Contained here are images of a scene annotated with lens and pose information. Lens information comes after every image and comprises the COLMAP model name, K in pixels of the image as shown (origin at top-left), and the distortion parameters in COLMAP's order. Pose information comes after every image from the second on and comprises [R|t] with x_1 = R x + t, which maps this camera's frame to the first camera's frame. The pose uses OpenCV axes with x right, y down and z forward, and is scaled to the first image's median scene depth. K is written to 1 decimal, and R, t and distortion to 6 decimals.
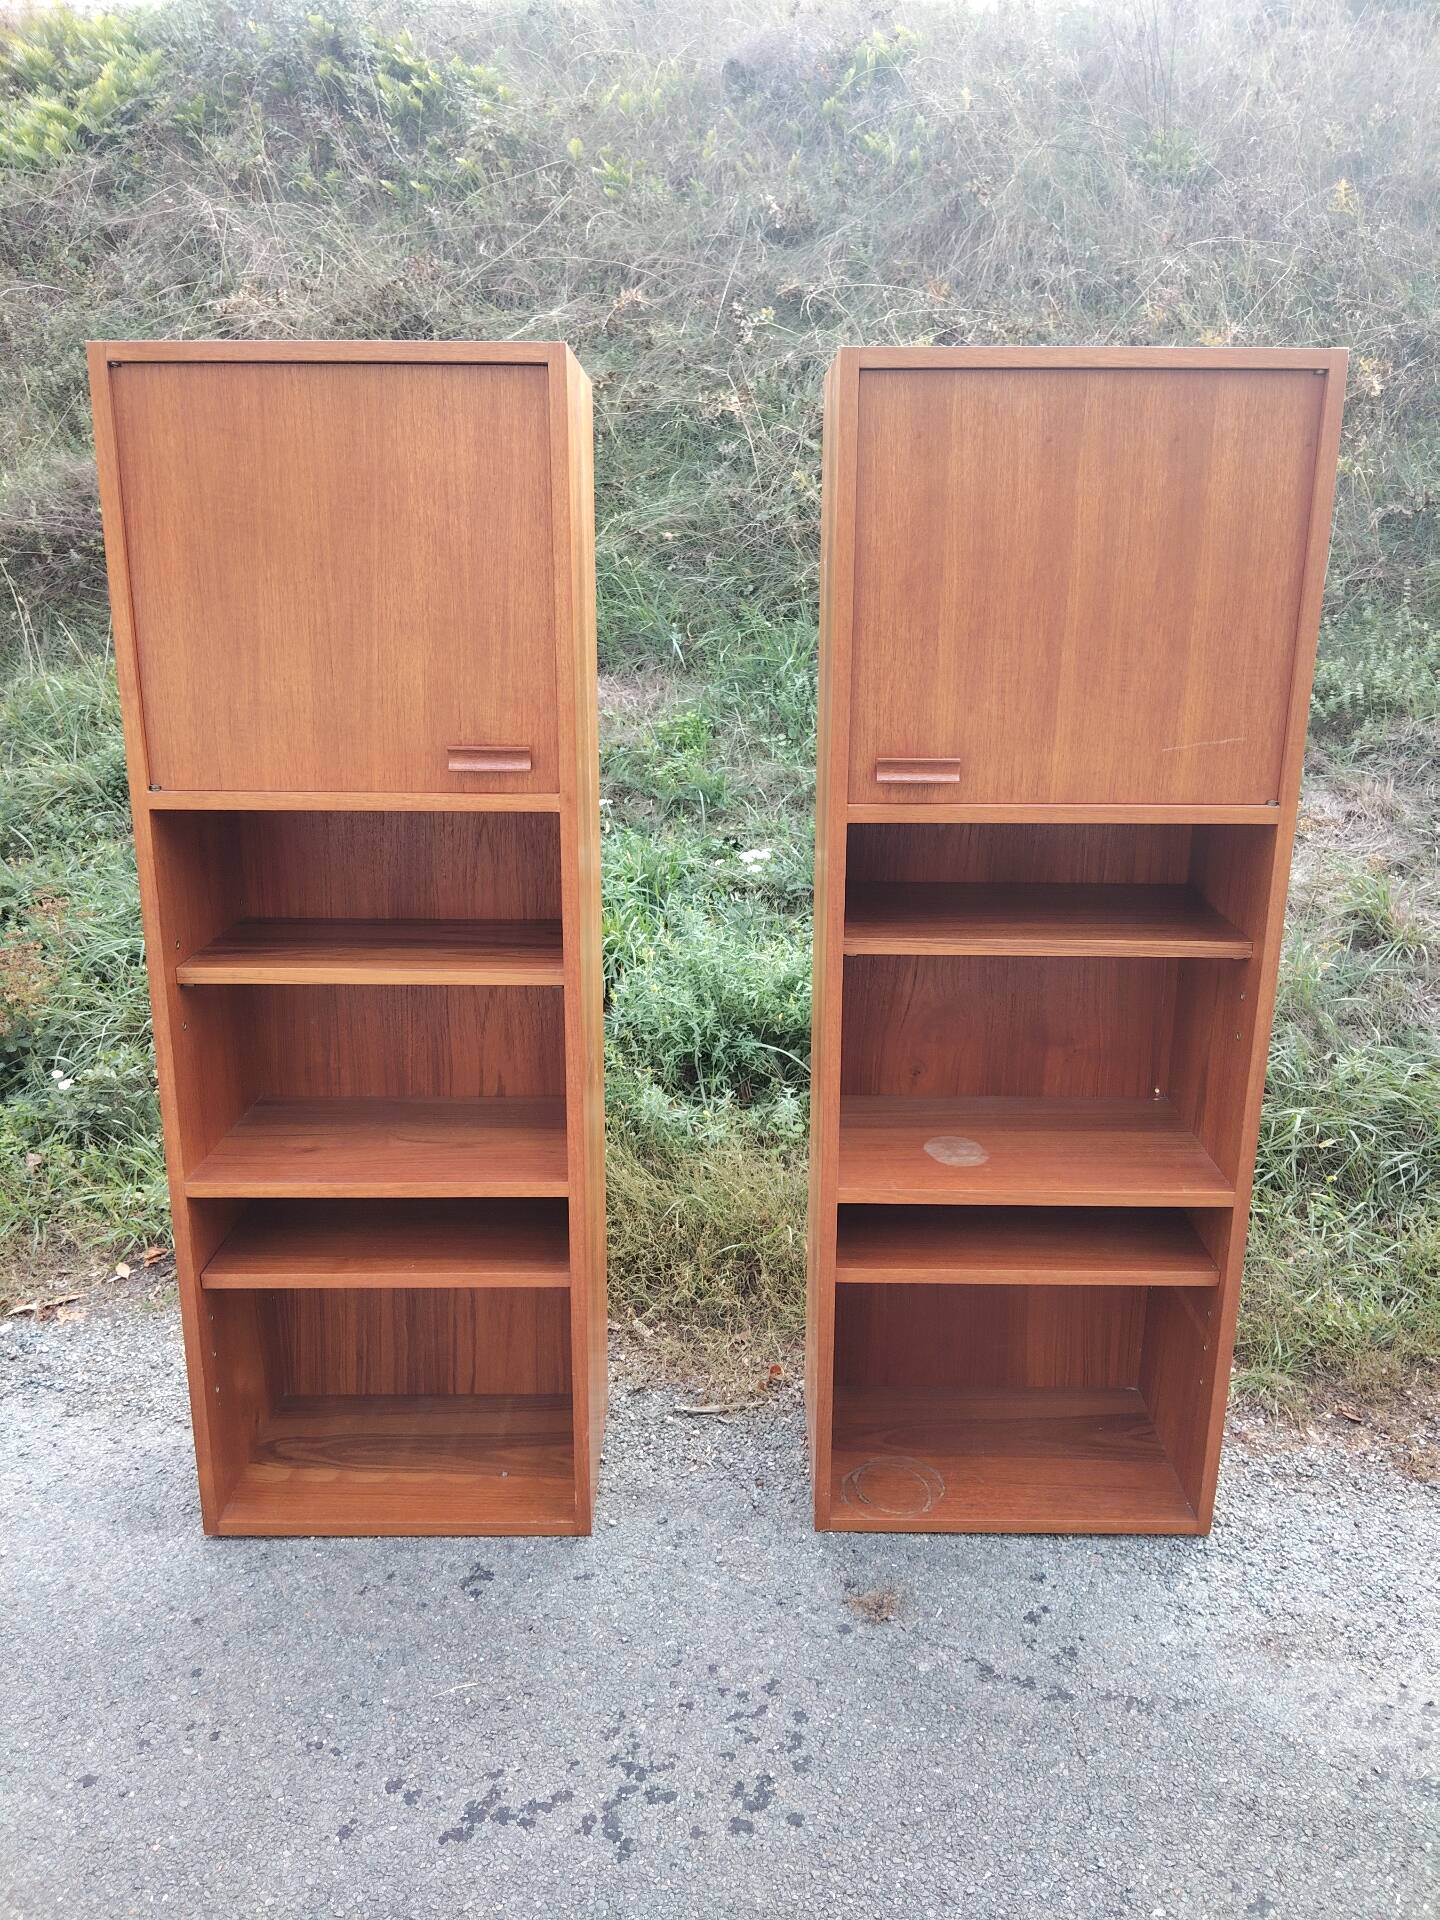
lens RADIAL K [[1438.1, 0, 727.4], [0, 1438.1, 948.6], [0, 0, 1]] dist [-0.011793, -0.008630]
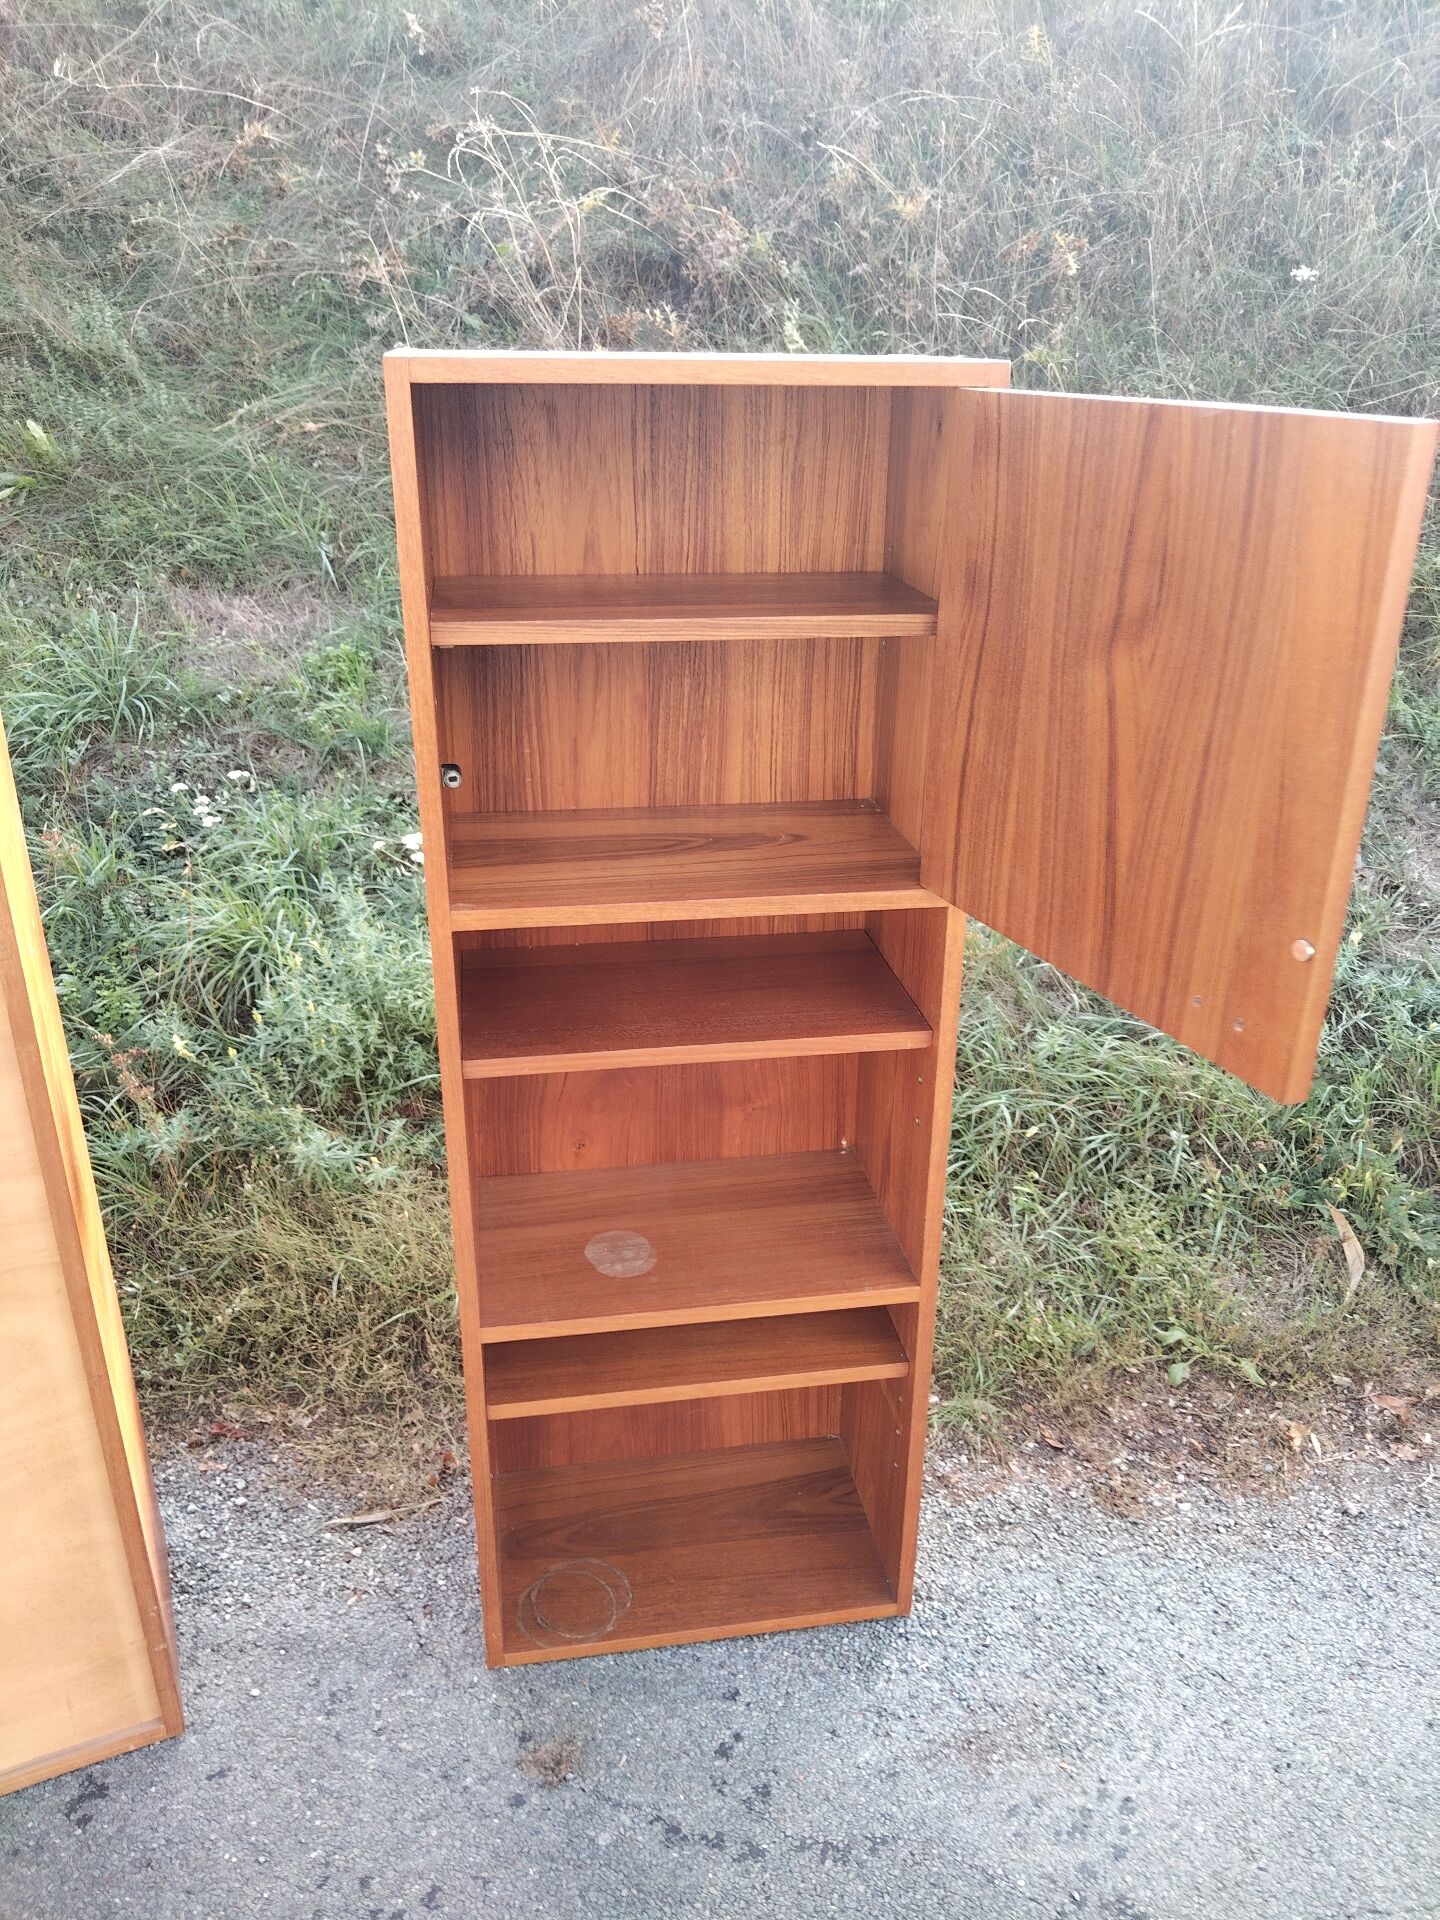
lens RADIAL K [[1438.1, 0, 724.5], [0, 1438.1, 961.4], [0, 0, 1]] dist [-0.011793, -0.008630]
pose [[0.982941, -0.062137, 0.173107, 0.077583], [0.041440, 0.991822, 0.120713, -0.134496], [-0.179192, -0.111480, 0.977477, 0.142154]]
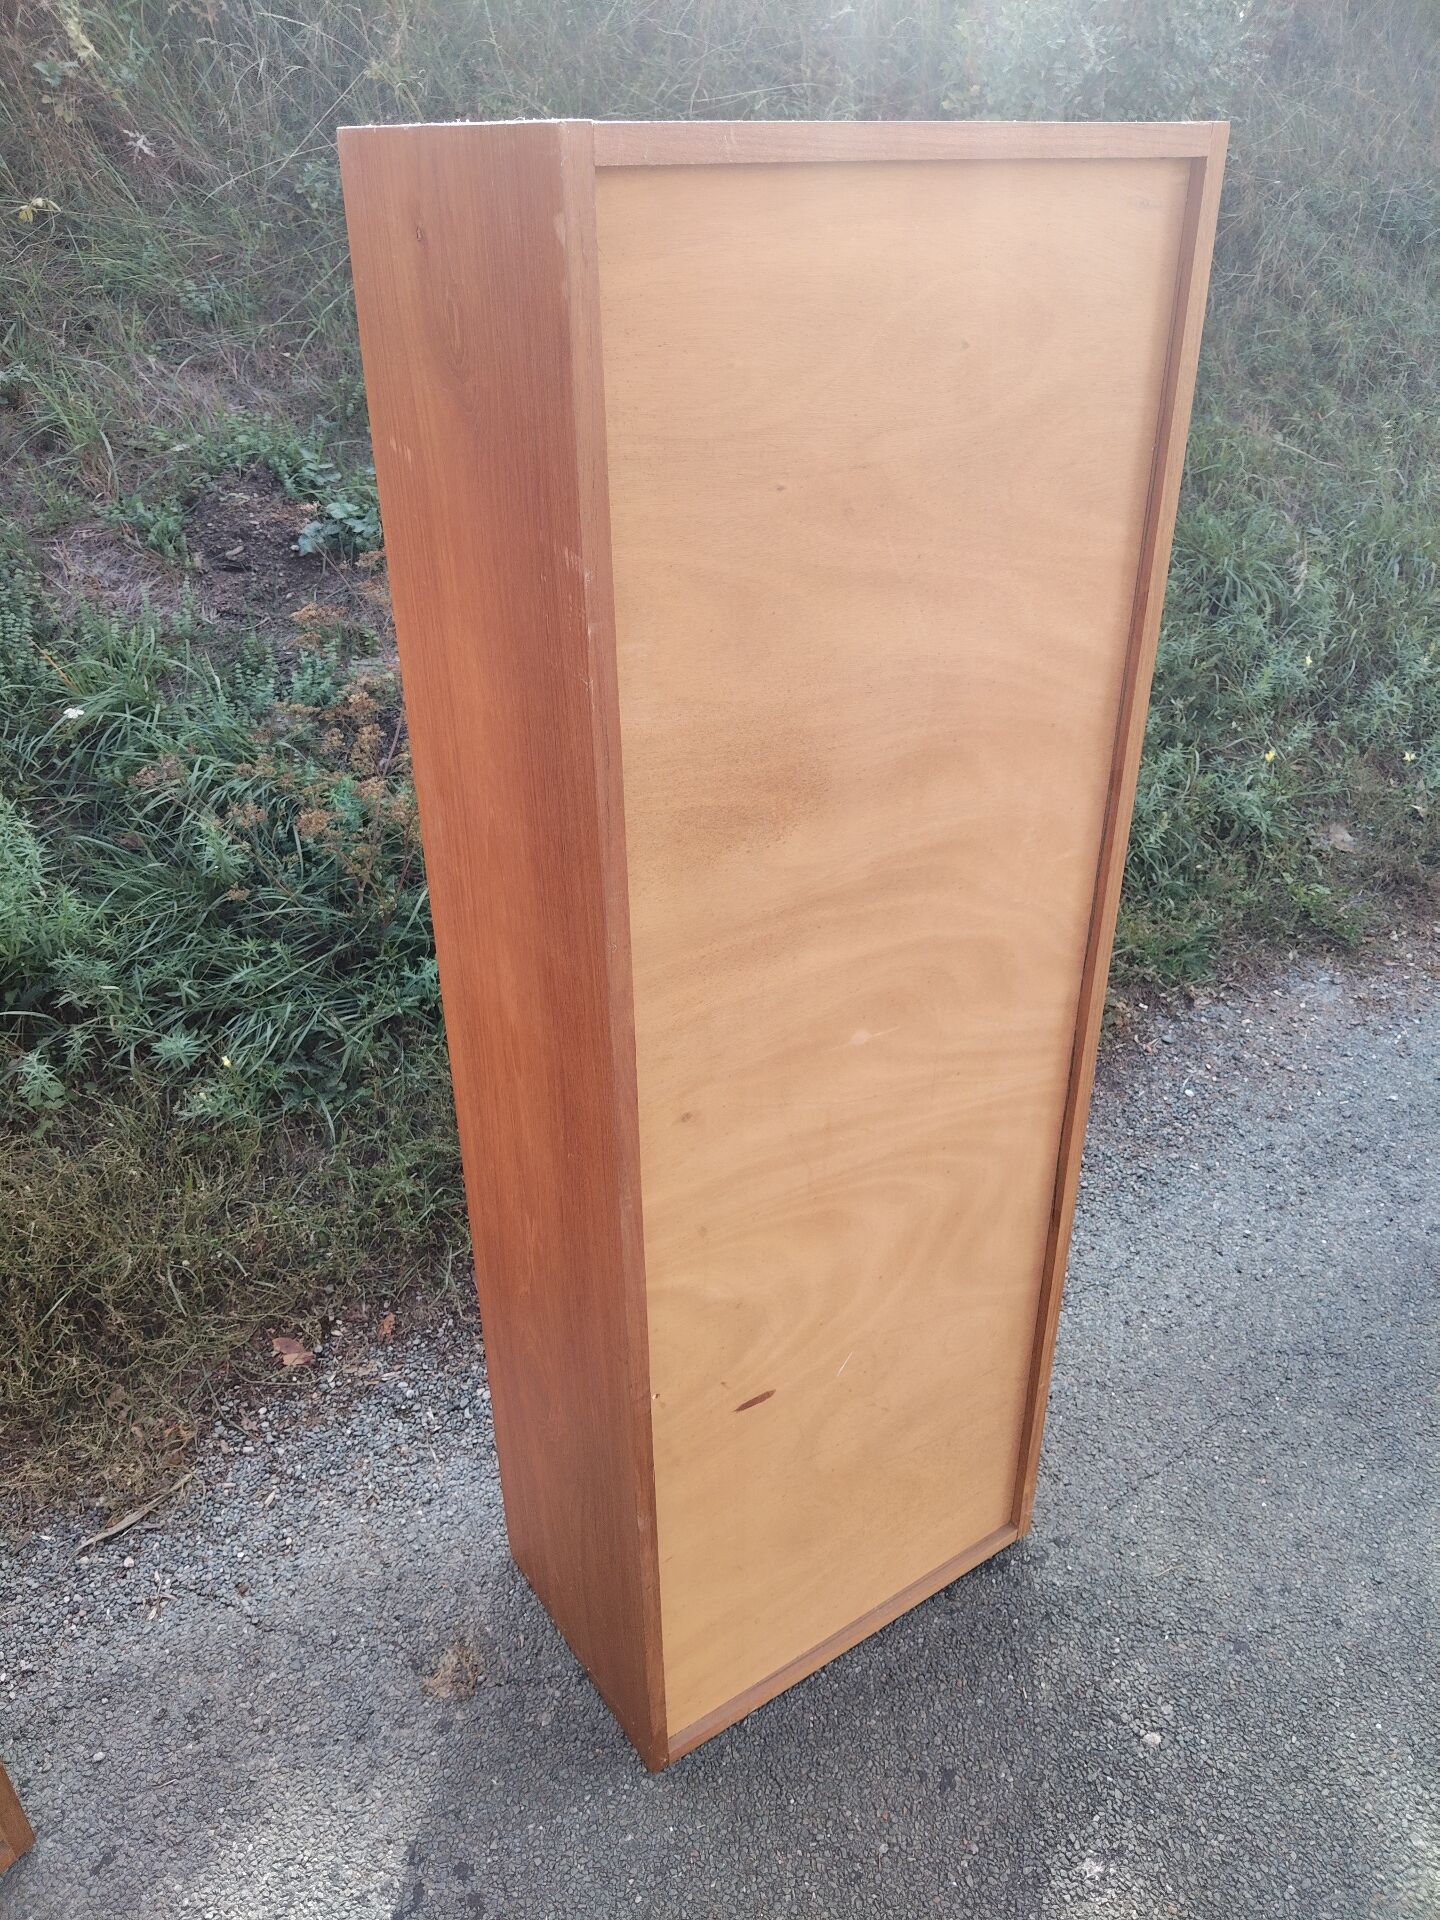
lens RADIAL K [[1438.1, 0, 722.0], [0, 1438.1, 958.9], [0, 0, 1]] dist [-0.011793, -0.008630]
pose [[0.771316, -0.316682, 0.552073, -0.108123], [0.147316, 0.932698, 0.329199, -0.199479], [-0.619169, -0.172587, 0.766057, 0.274647]]
